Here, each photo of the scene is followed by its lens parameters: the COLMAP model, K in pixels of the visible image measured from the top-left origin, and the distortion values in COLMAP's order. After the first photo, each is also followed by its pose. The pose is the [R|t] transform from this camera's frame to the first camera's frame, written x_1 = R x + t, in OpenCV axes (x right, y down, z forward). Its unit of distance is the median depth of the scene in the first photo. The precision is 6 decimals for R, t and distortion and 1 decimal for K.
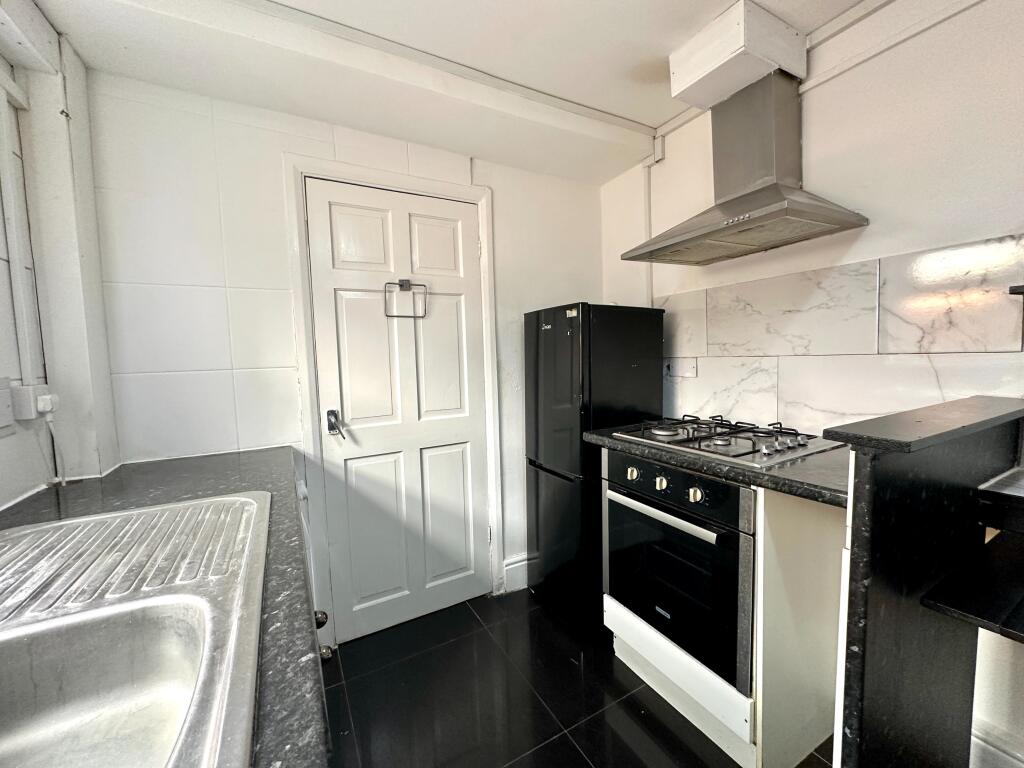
lens RADIAL K [[415.8, 0, 512.9], [0, 415.8, 383.4], [0, 0, 1]] dist [0.004201, 0.000401]
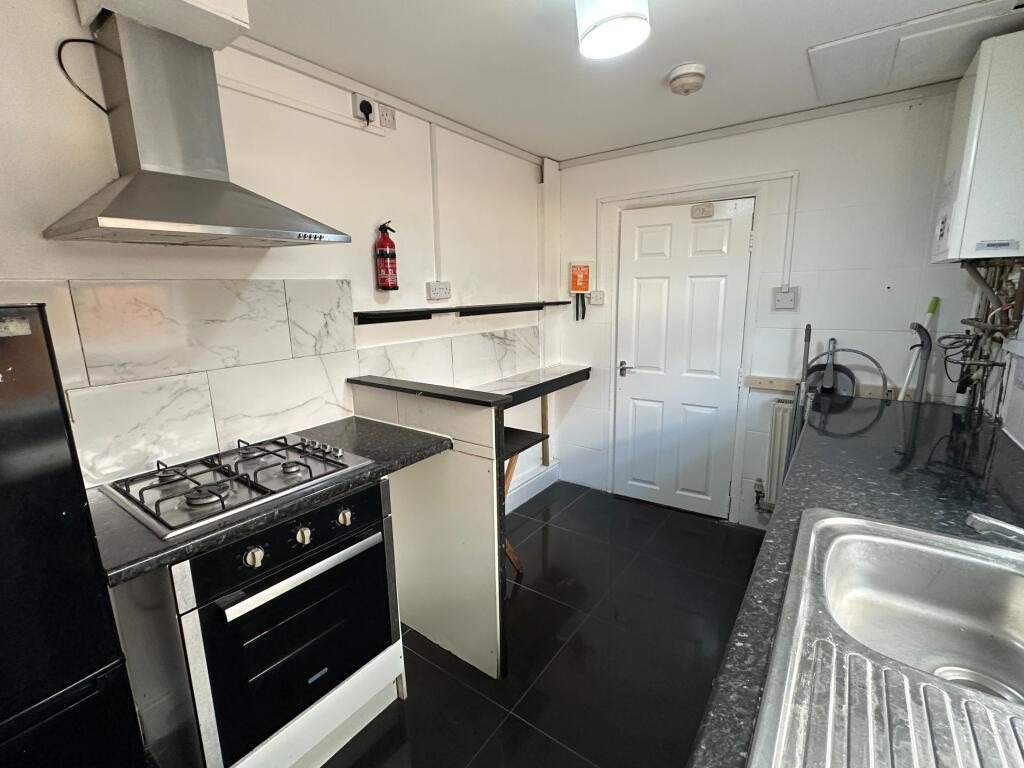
lens RADIAL K [[464.5, 0, 514.6], [0, 464.5, 382.8], [0, 0, 1]] dist [-0.002113, -0.000271]
pose [[-0.430262, -0.138944, 0.891947, -0.596060], [0.096353, 0.975370, 0.198419, -0.196566], [-0.897547, 0.171314, -0.406277, 0.929115]]
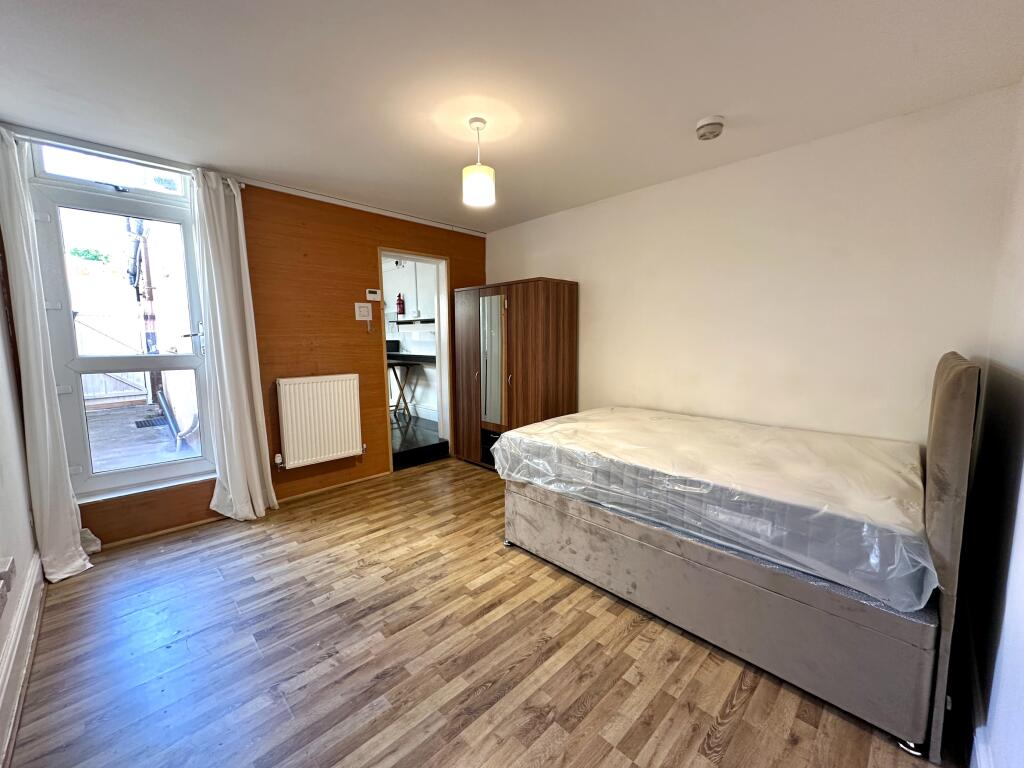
lens RADIAL K [[415.8, 0, 512.0], [0, 415.8, 383.1], [0, 0, 1]] dist [0.004201, 0.000401]
pose [[0.961722, -0.009108, 0.273877, 0.890331], [0.000564, 0.999511, 0.031258, 0.368837], [-0.274028, -0.029907, 0.961257, -4.010933]]
